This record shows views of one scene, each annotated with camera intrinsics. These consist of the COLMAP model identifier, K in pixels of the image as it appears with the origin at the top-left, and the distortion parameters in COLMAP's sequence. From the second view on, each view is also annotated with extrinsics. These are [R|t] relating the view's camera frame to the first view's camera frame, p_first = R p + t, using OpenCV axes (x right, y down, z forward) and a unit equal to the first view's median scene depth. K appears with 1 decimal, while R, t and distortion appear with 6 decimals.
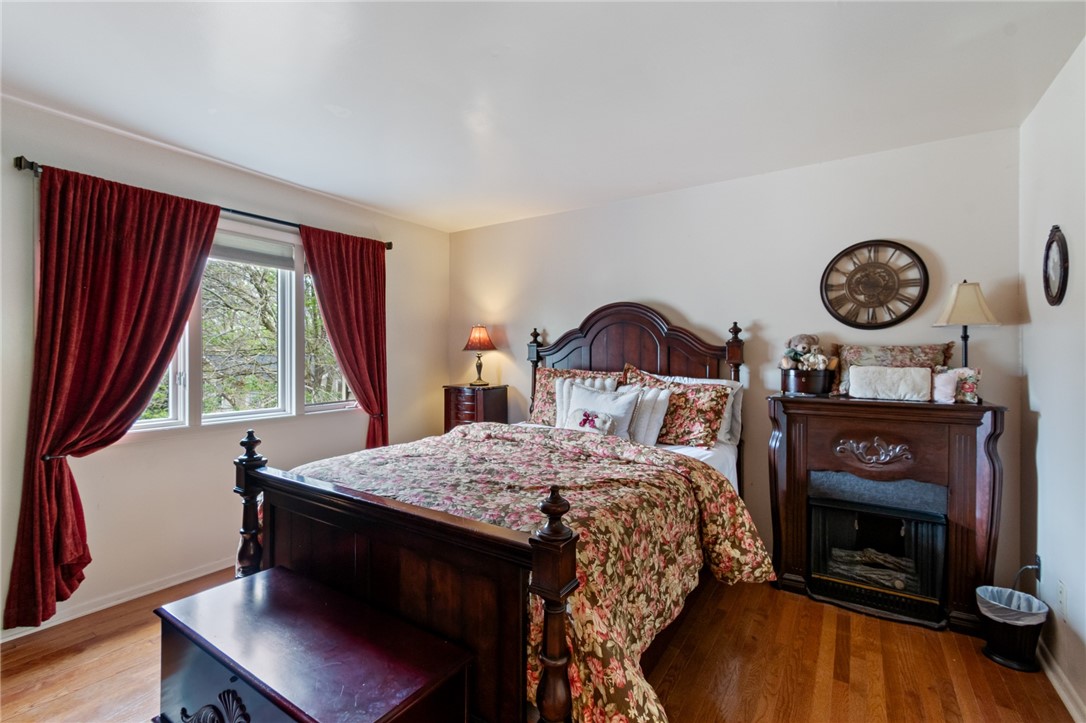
lens RADIAL K [[479.0, 0, 546.0], [0, 479.0, 360.6], [0, 0, 1]] dist [0.001955, -0.000531]
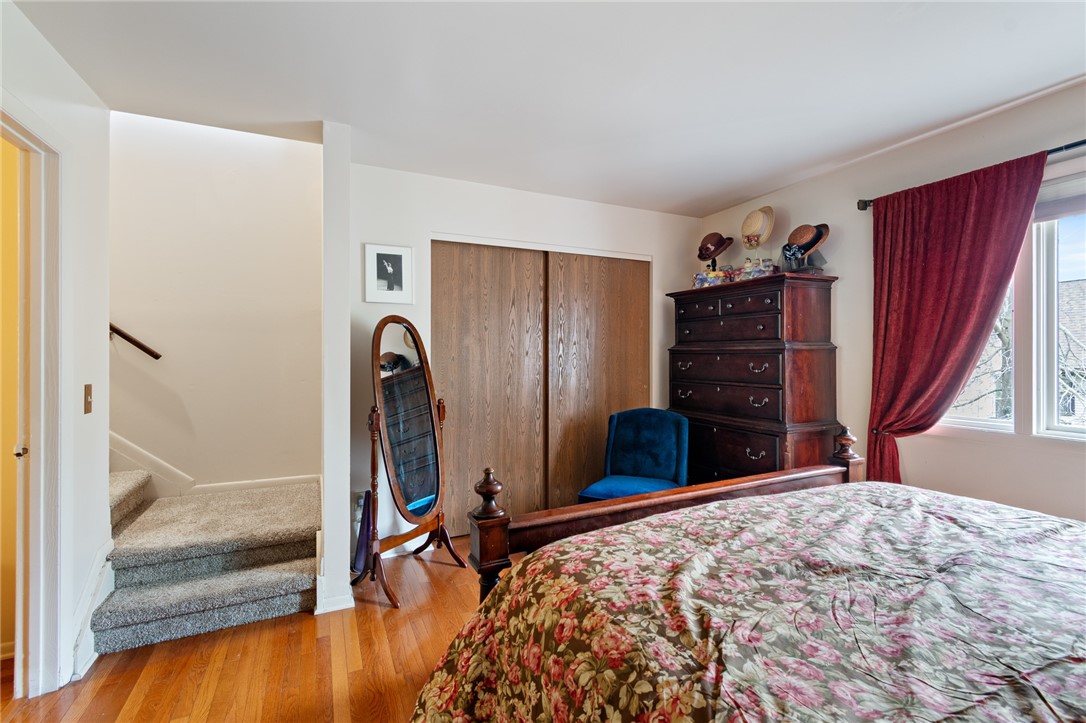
lens RADIAL K [[479.0, 0, 546.8], [0, 479.0, 355.6], [0, 0, 1]] dist [0.001955, -0.000531]
pose [[-0.515416, 0.005792, -0.856921, 0.636390], [-0.000937, 0.999973, 0.007323, -0.004111], [0.856940, 0.004577, -0.515396, 1.206841]]
